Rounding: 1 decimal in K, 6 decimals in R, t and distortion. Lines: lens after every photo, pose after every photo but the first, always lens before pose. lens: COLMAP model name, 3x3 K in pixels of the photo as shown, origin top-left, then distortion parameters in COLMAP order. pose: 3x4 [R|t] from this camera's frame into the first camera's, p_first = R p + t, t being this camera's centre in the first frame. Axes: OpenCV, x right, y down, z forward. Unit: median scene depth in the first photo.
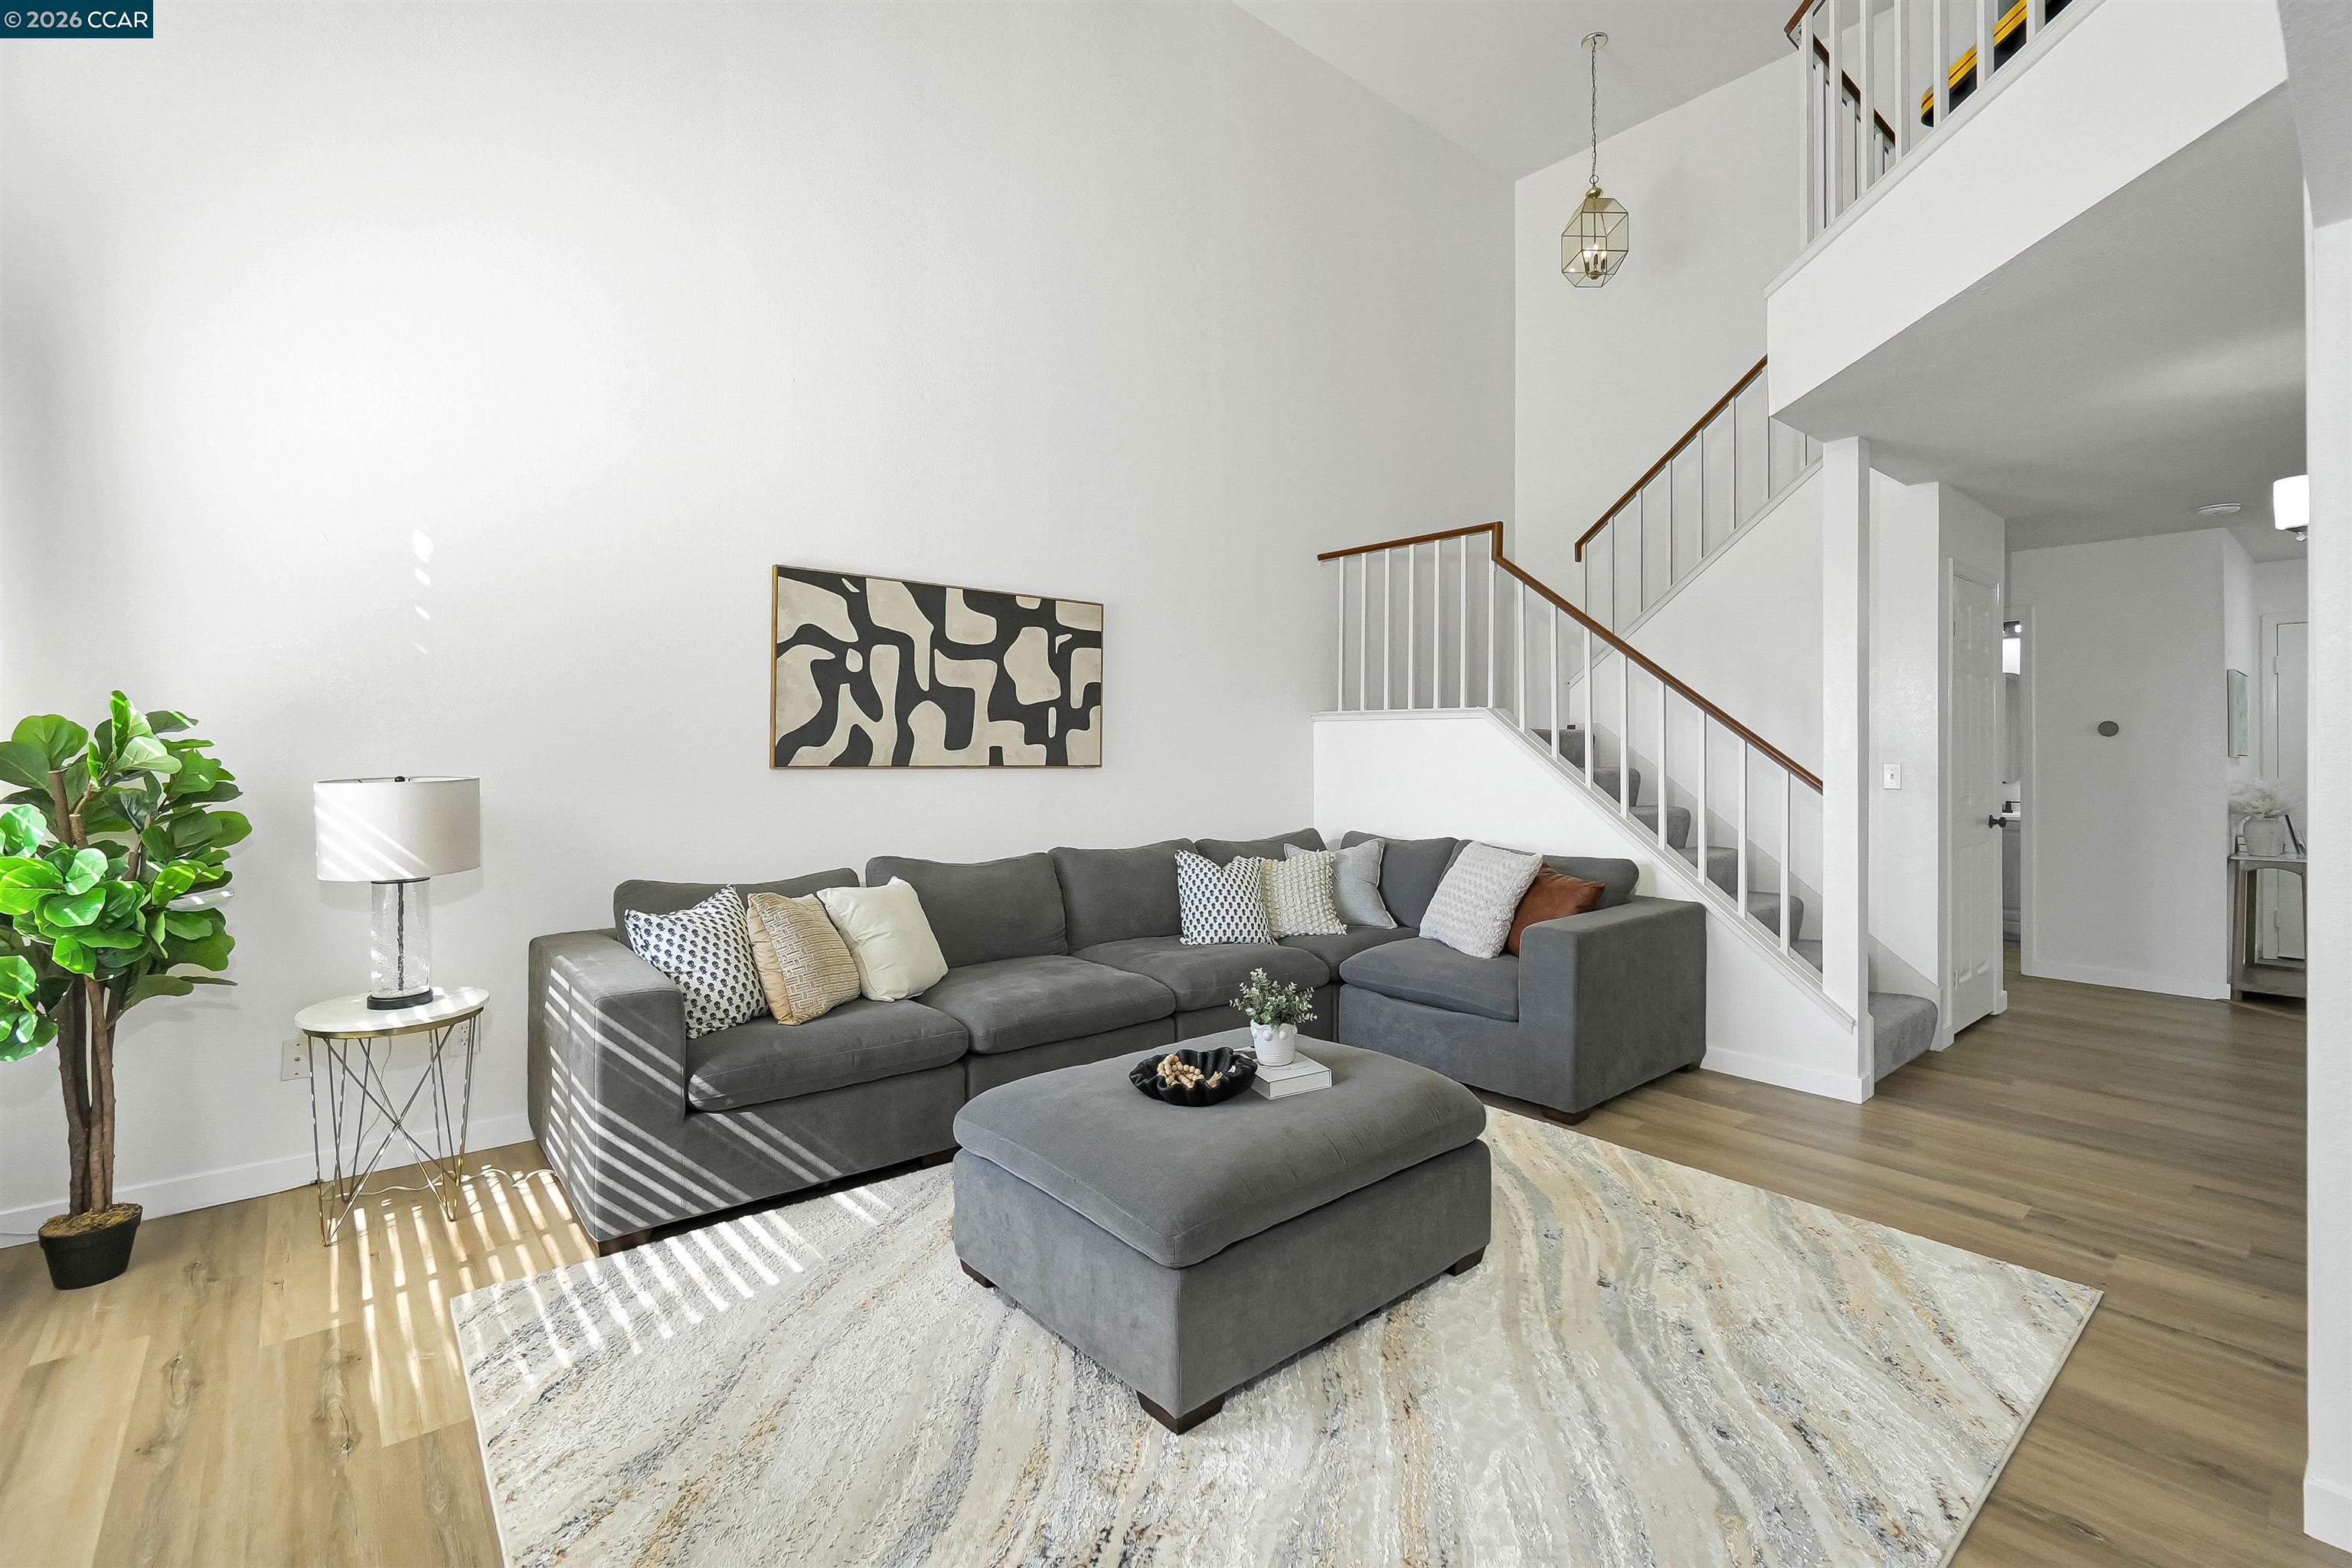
lens RADIAL K [[1027.5, 0, 1158.7], [0, 1027.5, 774.5], [0, 0, 1]] dist [-0.004244, 0.001827]
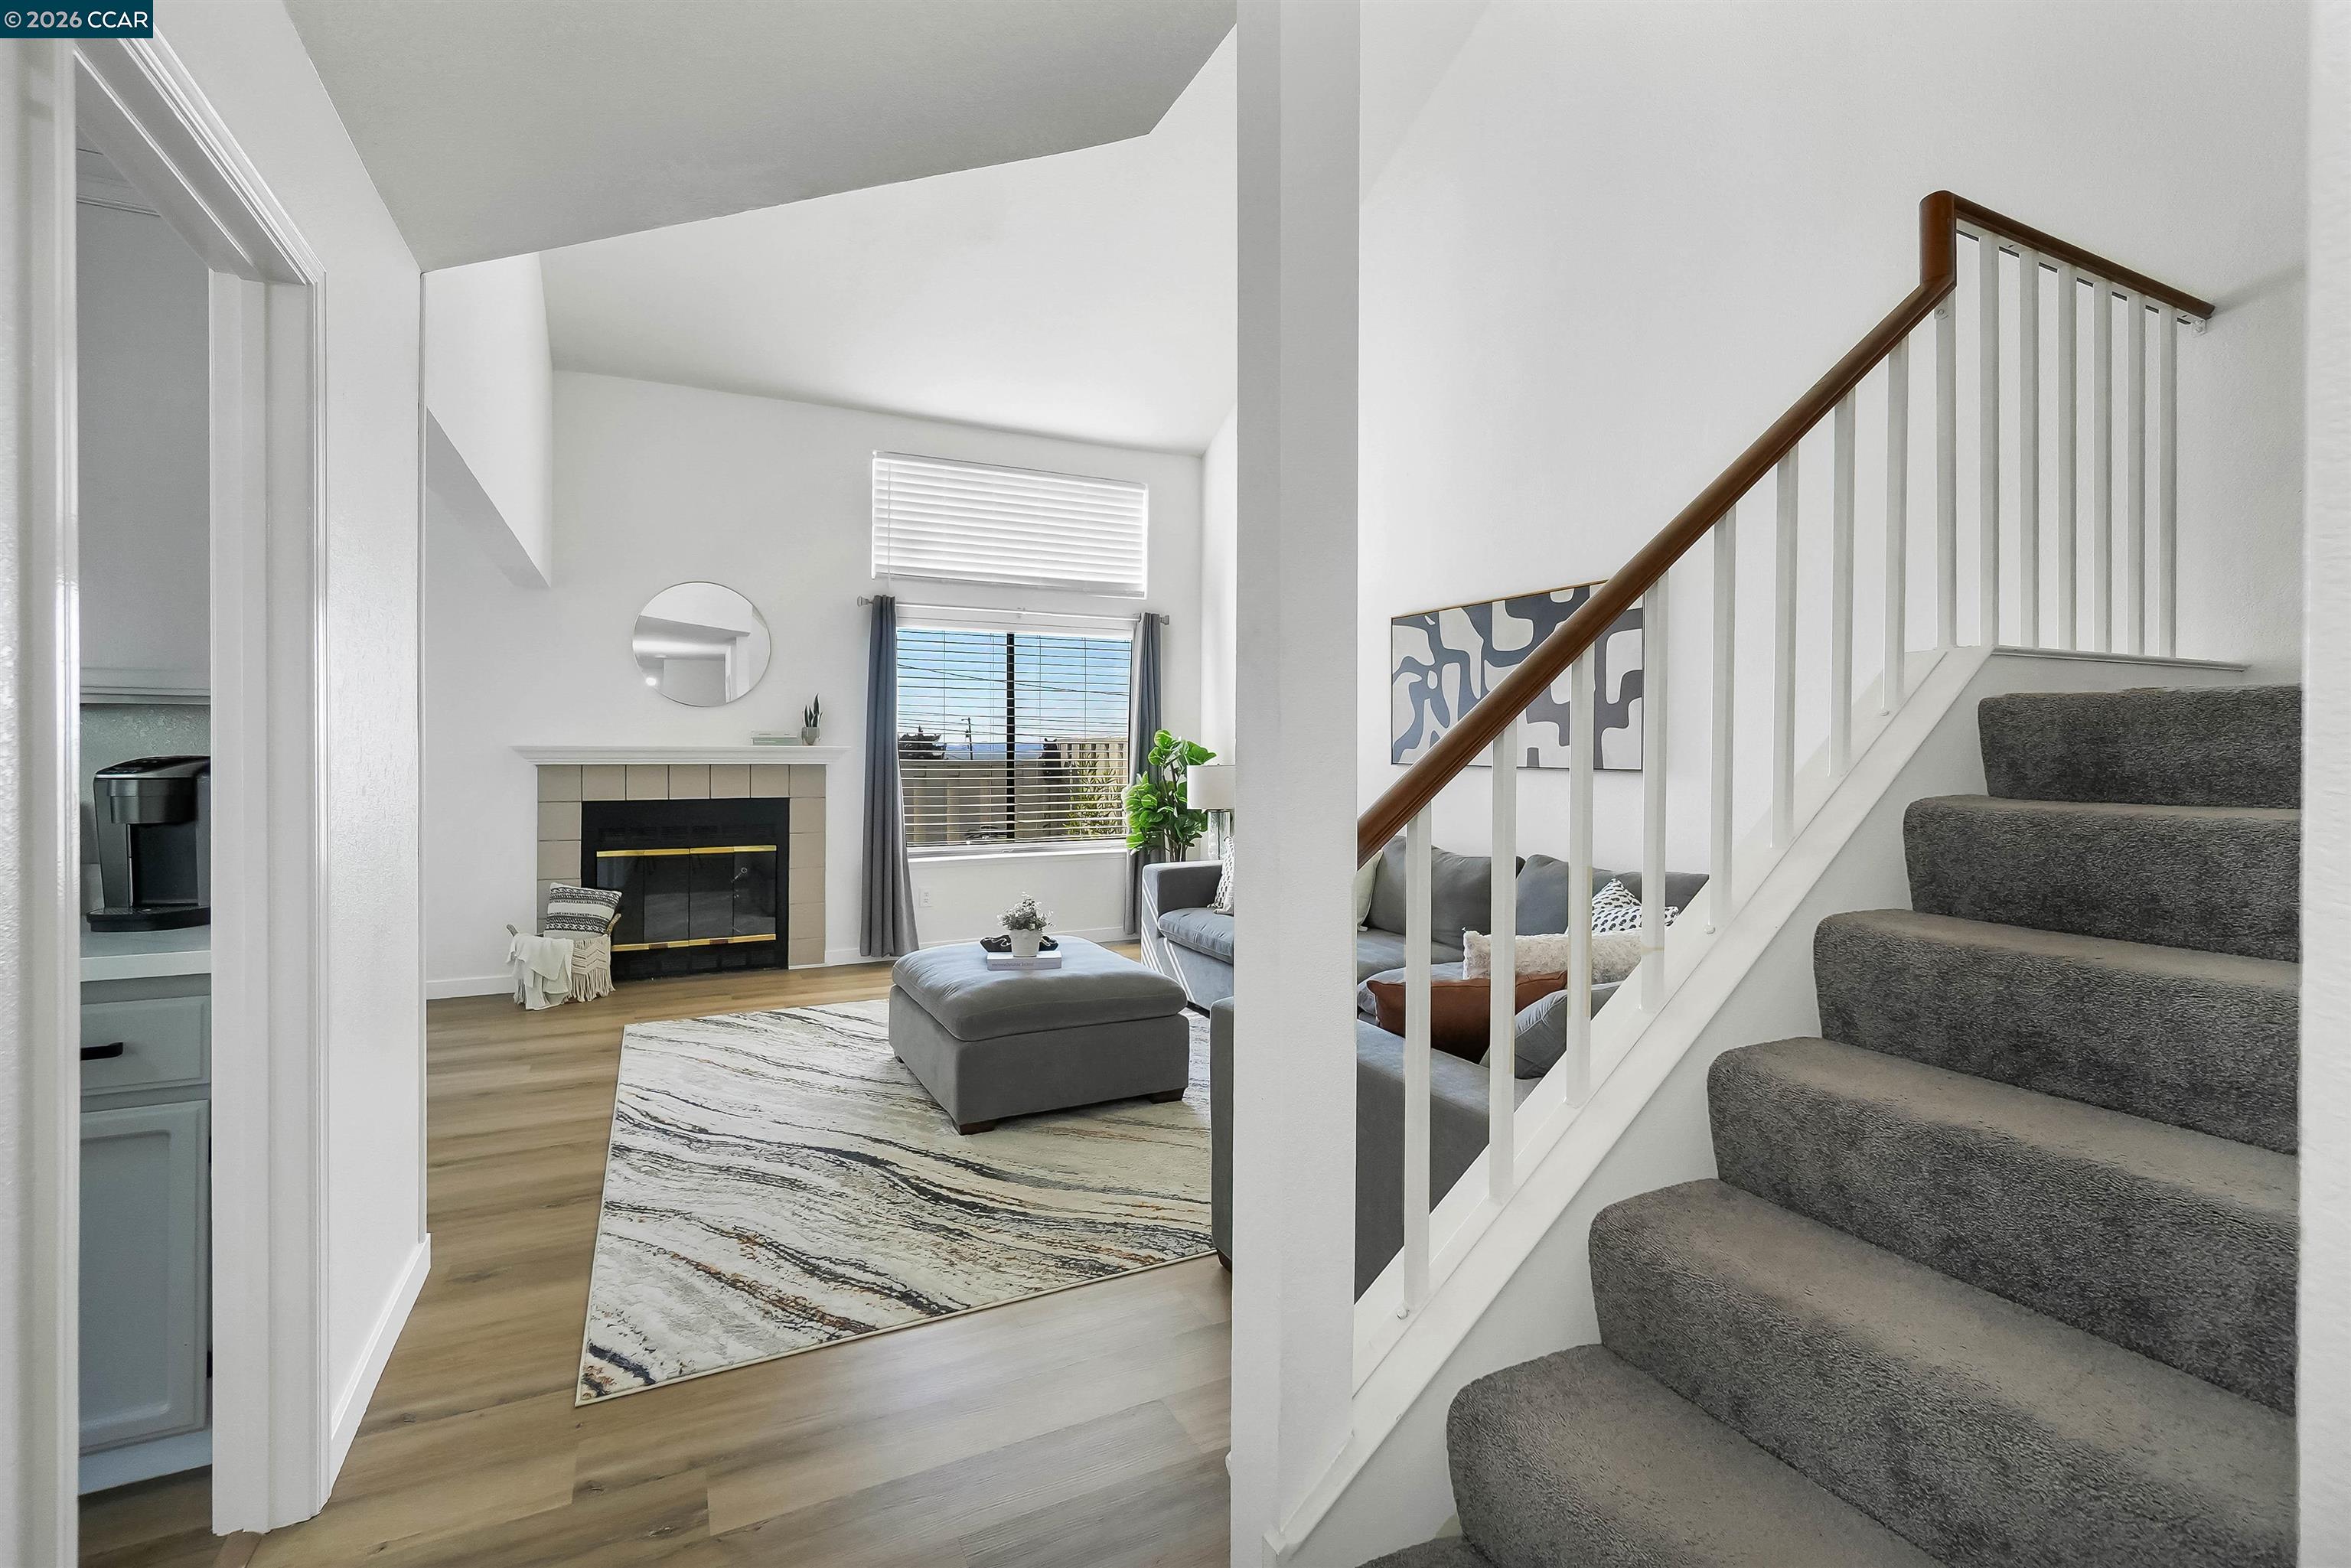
lens RADIAL K [[1027.0, 0, 1204.3], [0, 1027.0, 748.3], [0, 0, 1]] dist [-0.004244, 0.001827]
pose [[-0.200916, -0.004184, -0.979600, 0.968181], [-0.023901, 0.999714, 0.000632, -0.022451], [0.979317, 0.023540, -0.200958, 0.980446]]
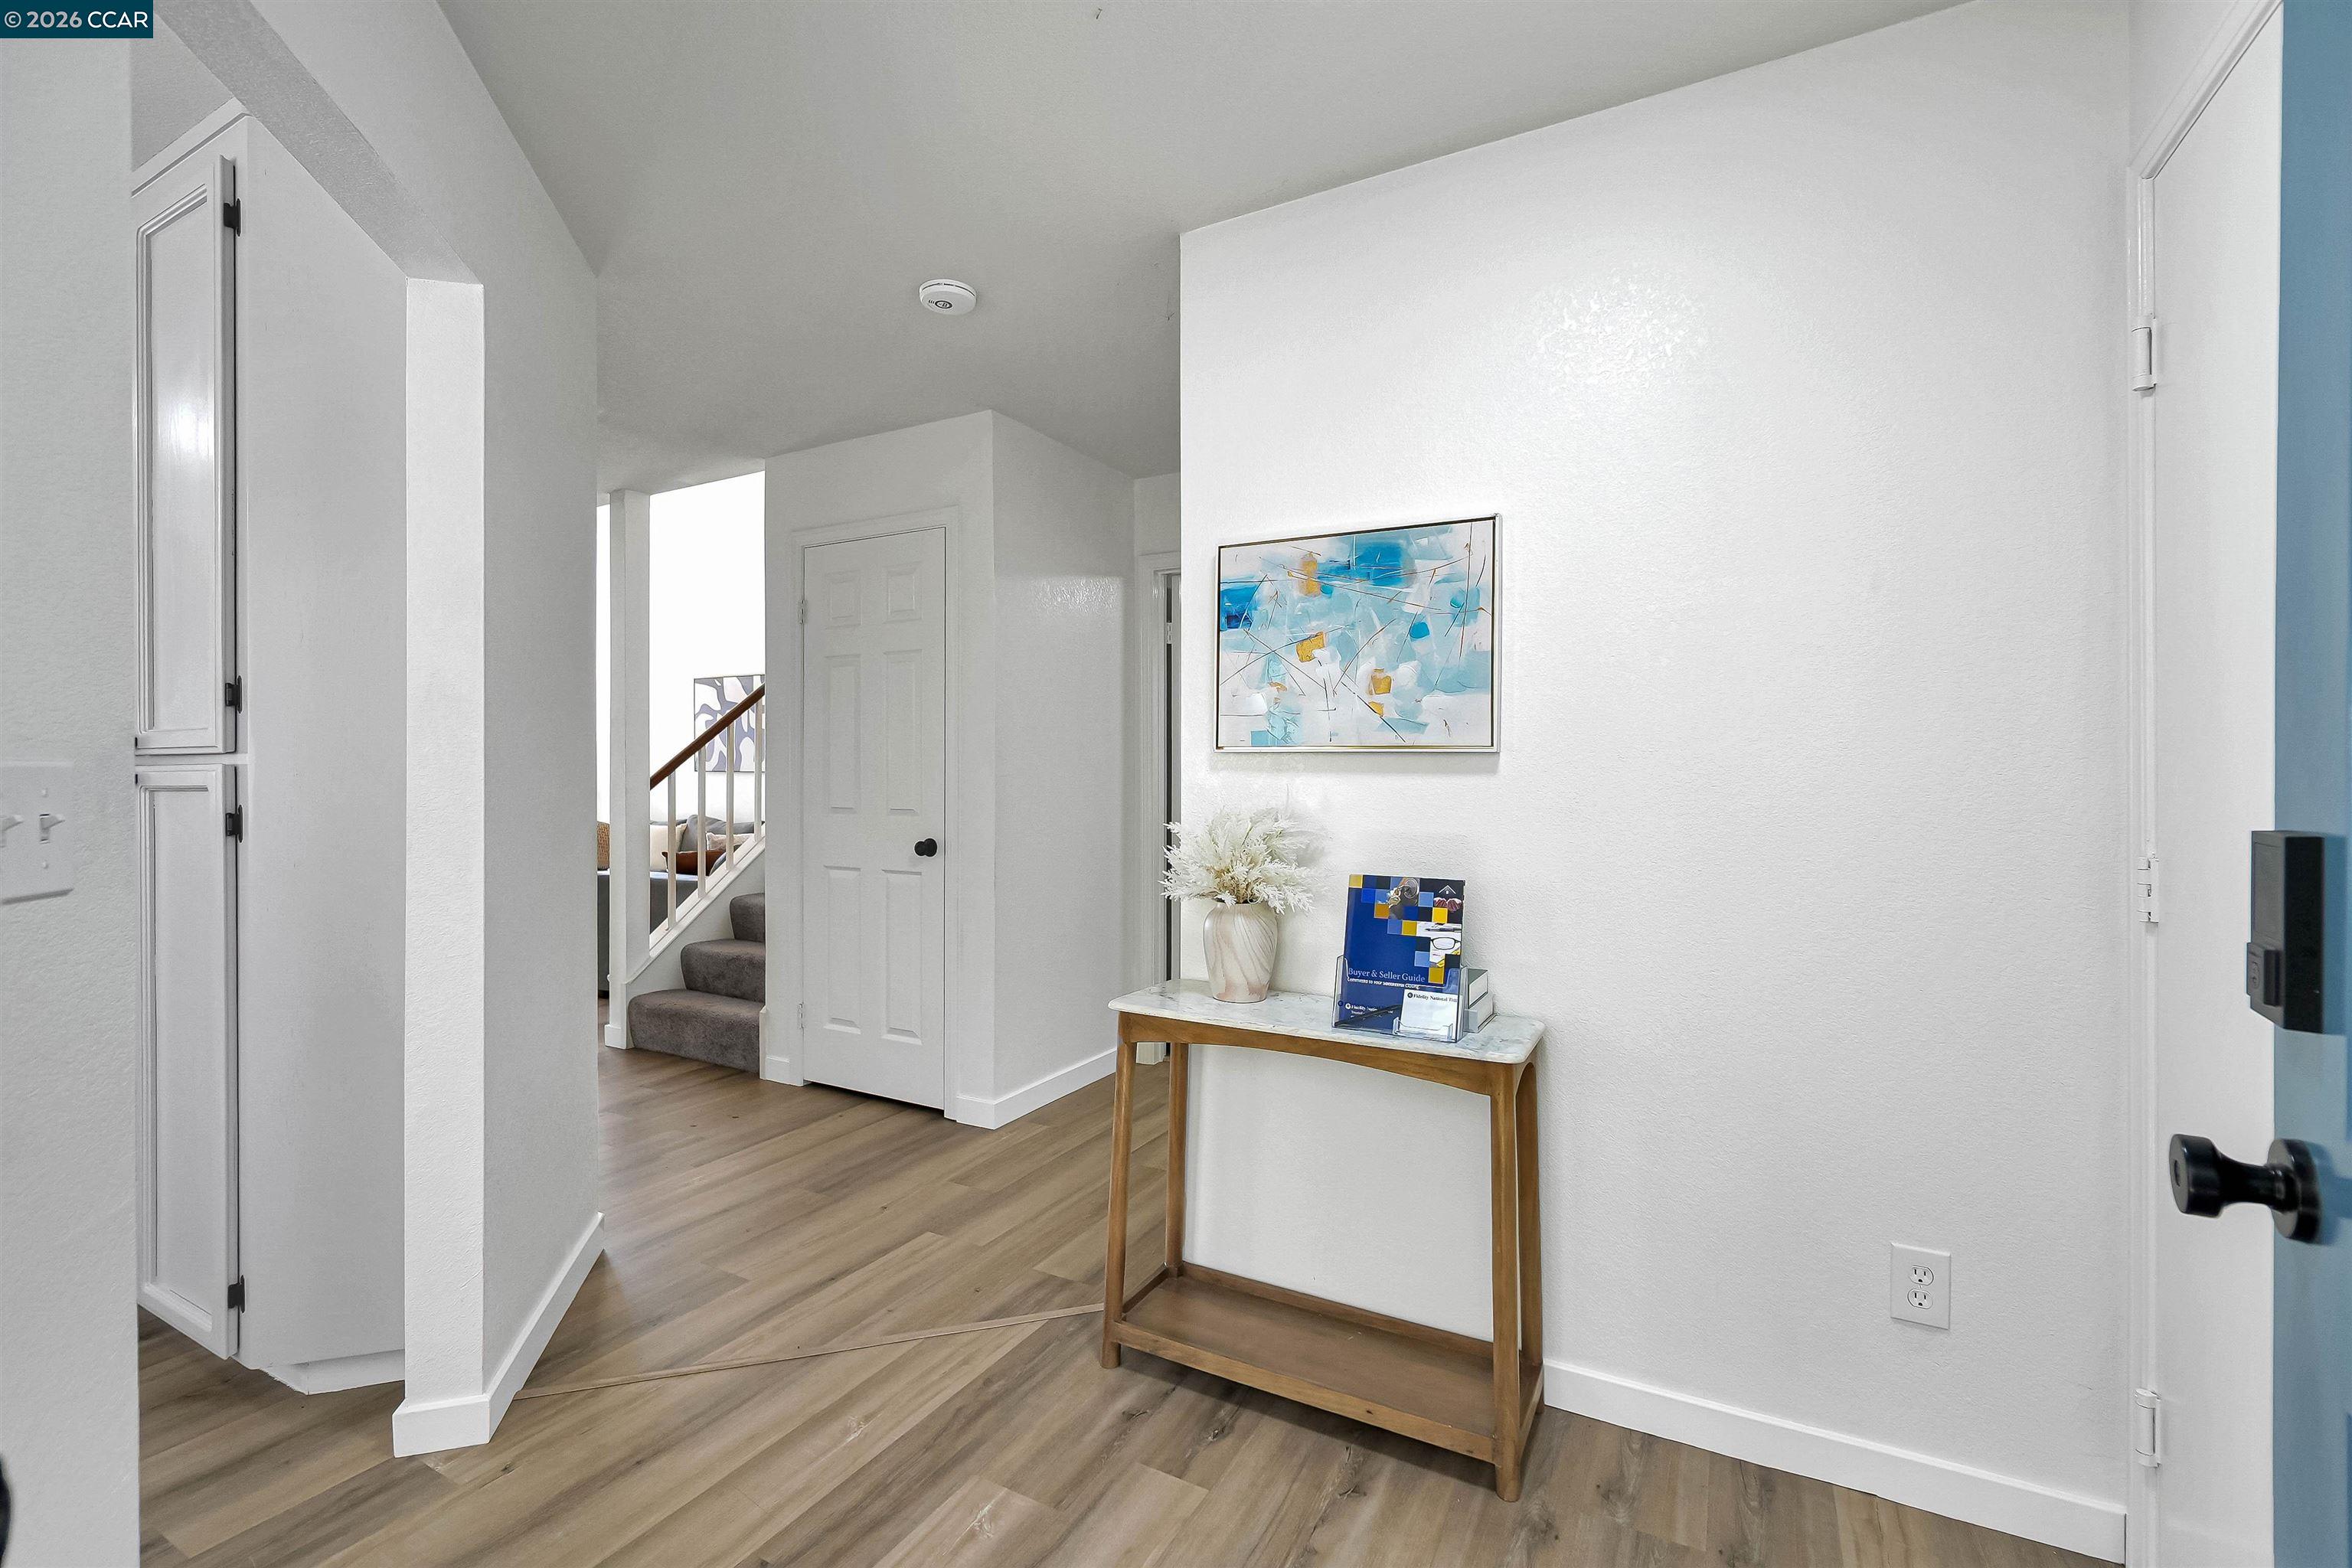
lens RADIAL K [[1027.5, 0, 1160.3], [0, 1027.5, 777.0], [0, 0, 1]] dist [-0.004244, 0.001827]
pose [[0.357202, 0.003965, -0.934019, 1.937359], [-0.020827, 0.999776, -0.003721, -0.004643], [0.933795, 0.020782, 0.357205, 1.091208]]
